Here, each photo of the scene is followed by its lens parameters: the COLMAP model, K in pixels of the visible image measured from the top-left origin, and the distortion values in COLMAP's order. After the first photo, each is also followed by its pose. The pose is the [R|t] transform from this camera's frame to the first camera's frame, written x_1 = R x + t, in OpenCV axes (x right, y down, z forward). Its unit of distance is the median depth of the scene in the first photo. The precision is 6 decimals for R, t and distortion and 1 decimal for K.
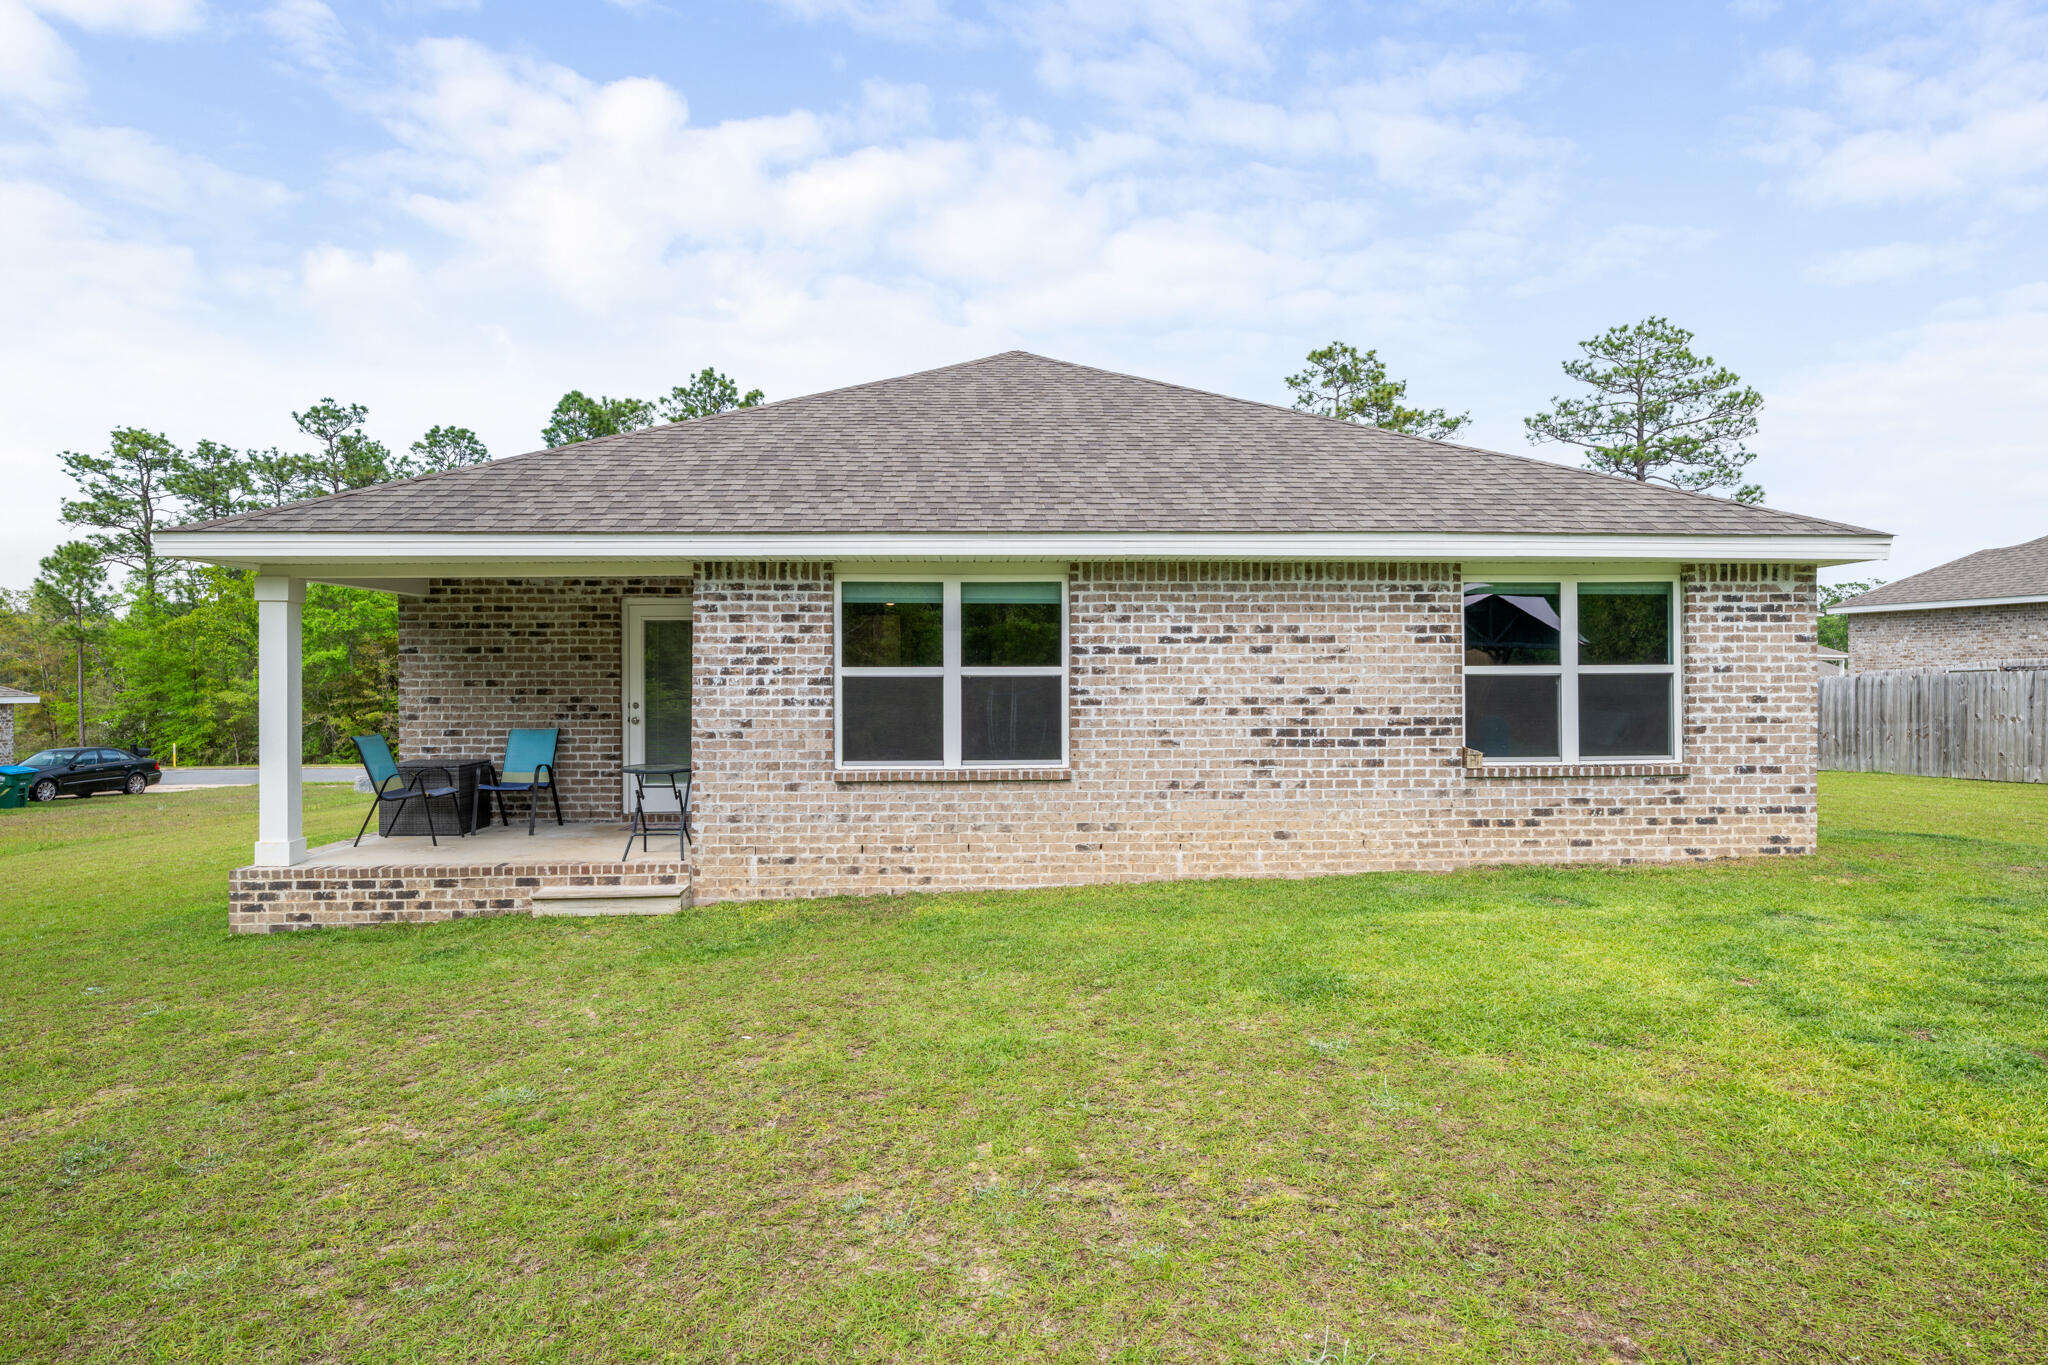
lens RADIAL K [[1160.0, 0, 1027.7], [0, 1160.0, 680.8], [0, 0, 1]] dist [-0.000615, 0.000600]
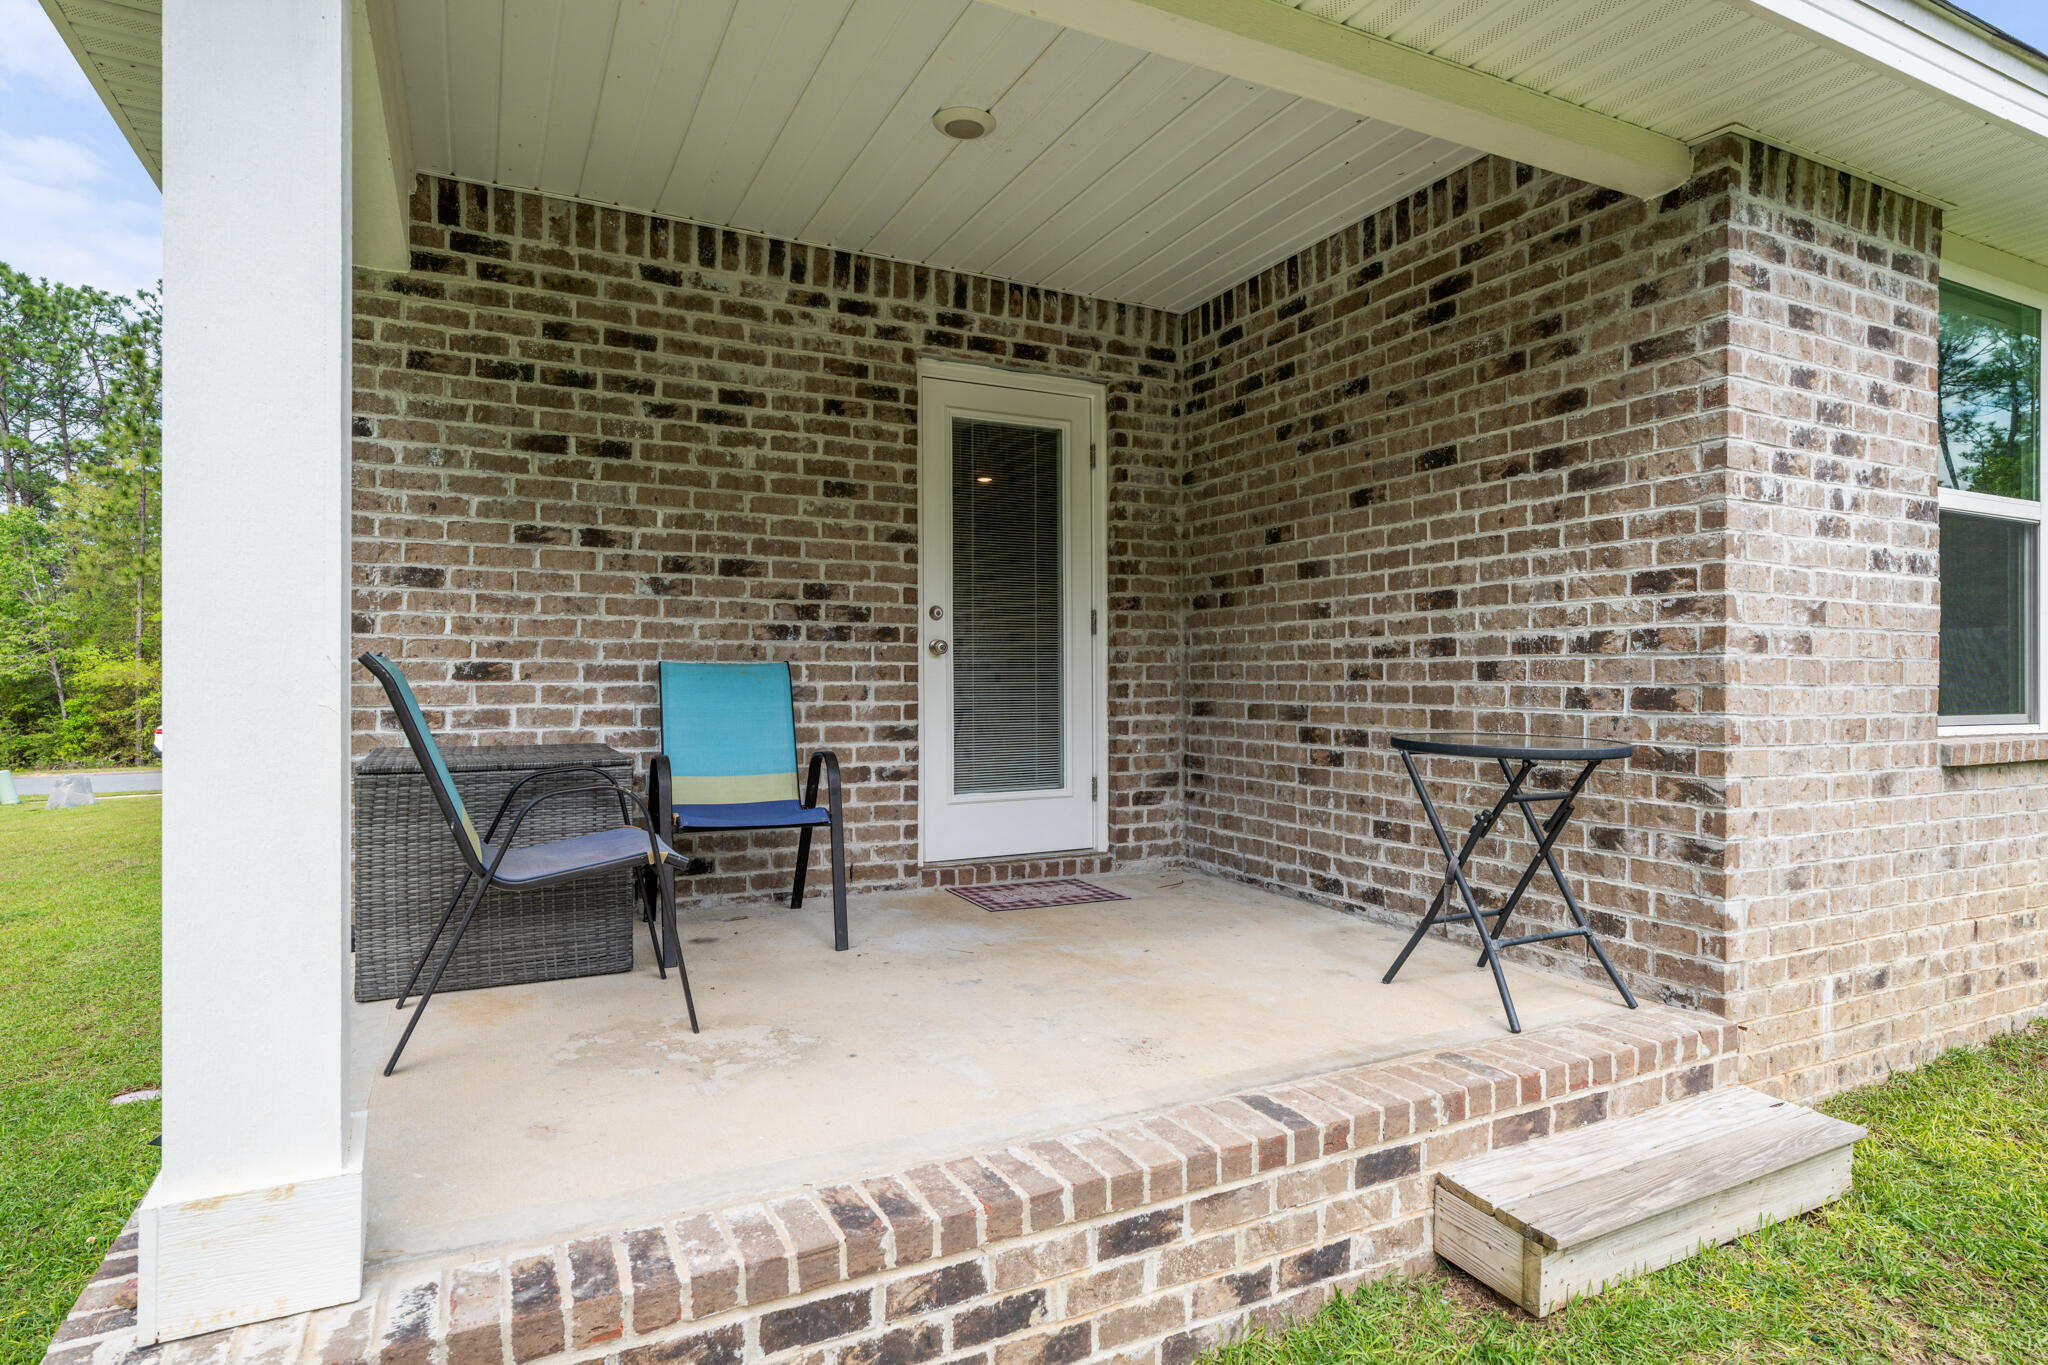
lens RADIAL K [[1104.0, 0, 1032.3], [0, 1104.0, 681.4], [0, 0, 1]] dist [-0.001942, 0.001041]
pose [[0.912196, 0.003818, 0.409737, -0.581016], [-0.005003, 0.999986, 0.001820, 0.056352], [-0.409724, -0.003710, 0.912202, 0.754223]]
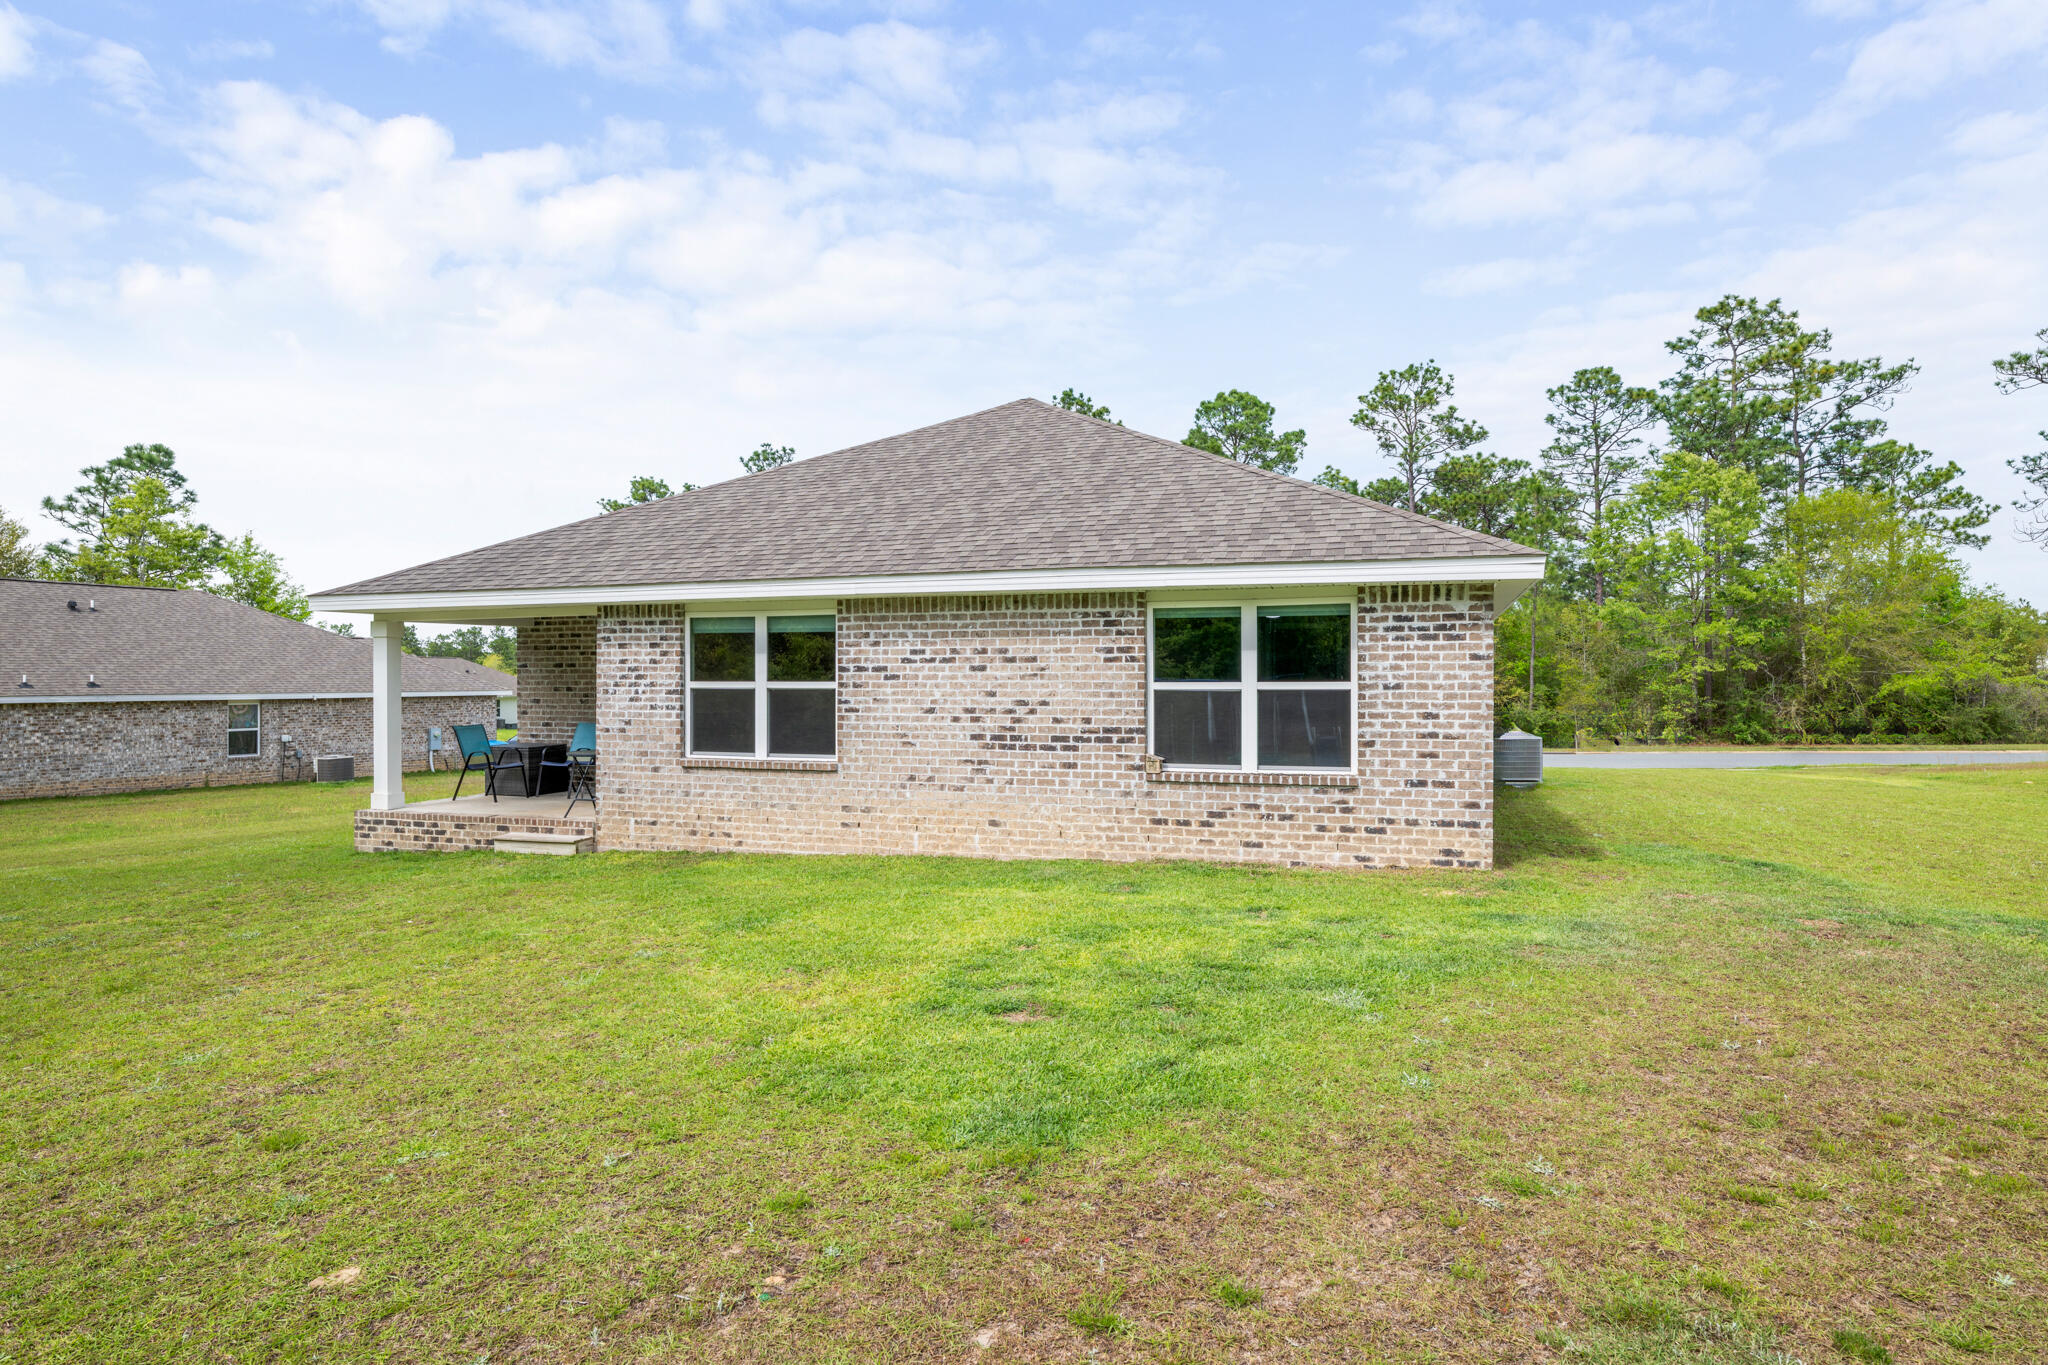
lens RADIAL K [[1160.0, 0, 1024.1], [0, 1160.0, 686.0], [0, 0, 1]] dist [-0.000615, 0.000600]
pose [[0.924924, 0.005662, -0.380109, 0.688123], [-0.002620, 0.999960, 0.008520, -0.018425], [0.380142, -0.006884, 0.924902, -0.092788]]
